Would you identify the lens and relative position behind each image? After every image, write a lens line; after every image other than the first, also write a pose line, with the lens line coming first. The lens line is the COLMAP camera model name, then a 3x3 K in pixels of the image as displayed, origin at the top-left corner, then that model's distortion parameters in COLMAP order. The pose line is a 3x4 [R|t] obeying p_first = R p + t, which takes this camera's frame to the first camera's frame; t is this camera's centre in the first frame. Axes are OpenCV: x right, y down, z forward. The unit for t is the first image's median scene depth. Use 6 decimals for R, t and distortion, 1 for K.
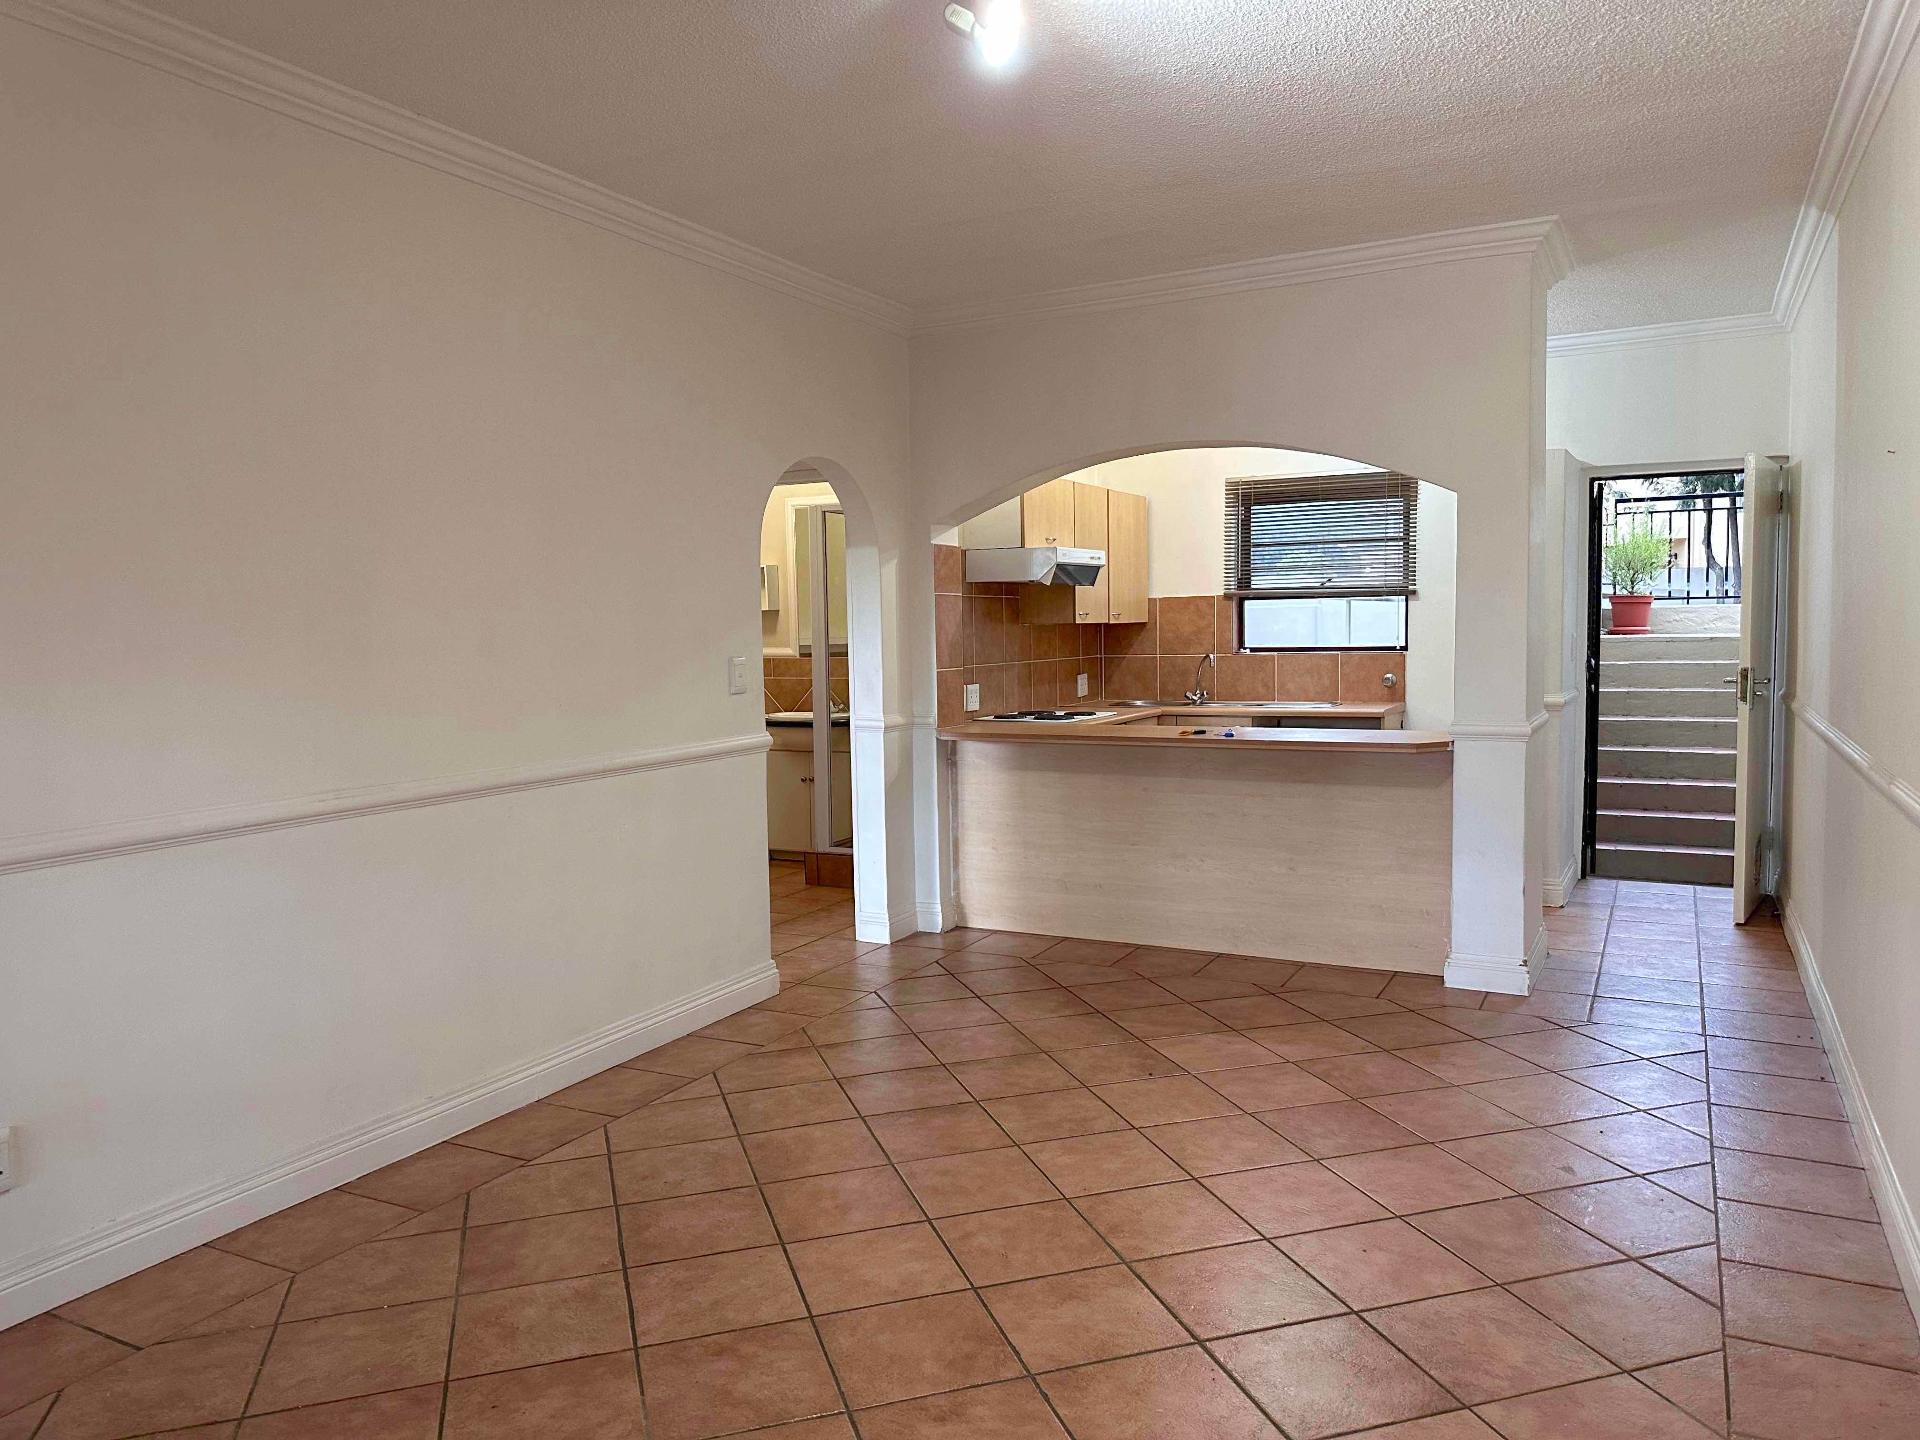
lens RADIAL K [[1350.6, 0, 922.3], [0, 1350.6, 725.5], [0, 0, 1]] dist [0.029168, -0.046718]
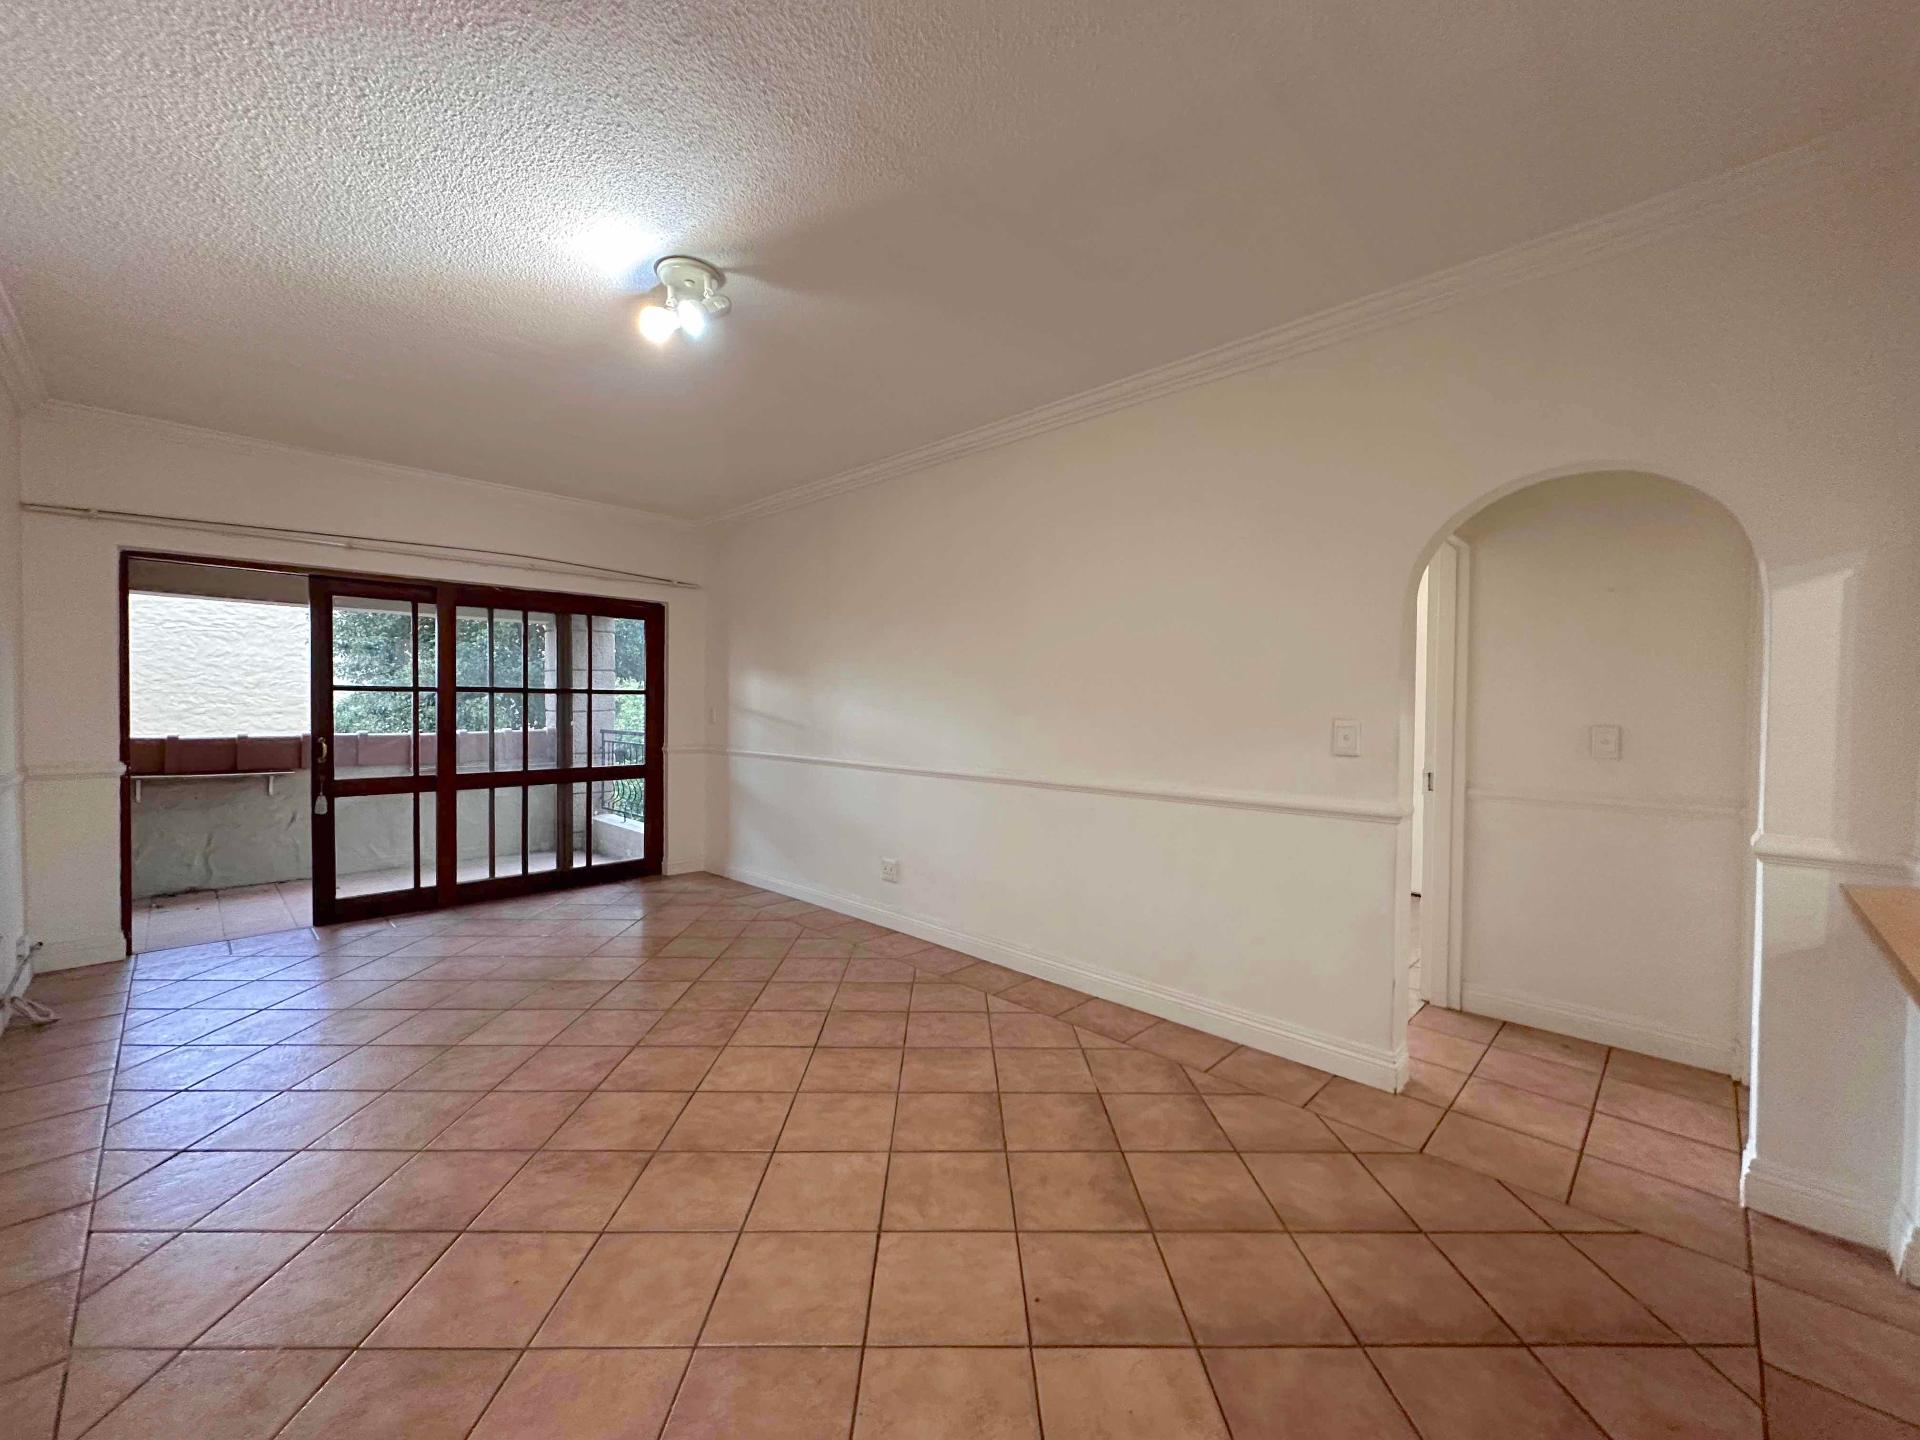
lens RADIAL K [[749.3, 0, 960.0], [0, 749.3, 720.0], [0, 0, 1]] dist [0.000647, 0.000109]
pose [[-0.268768, 0.036710, -0.962505, 0.383830], [-0.073873, 0.995545, 0.058599, -0.050114], [0.960368, 0.086853, -0.264859, 0.719135]]
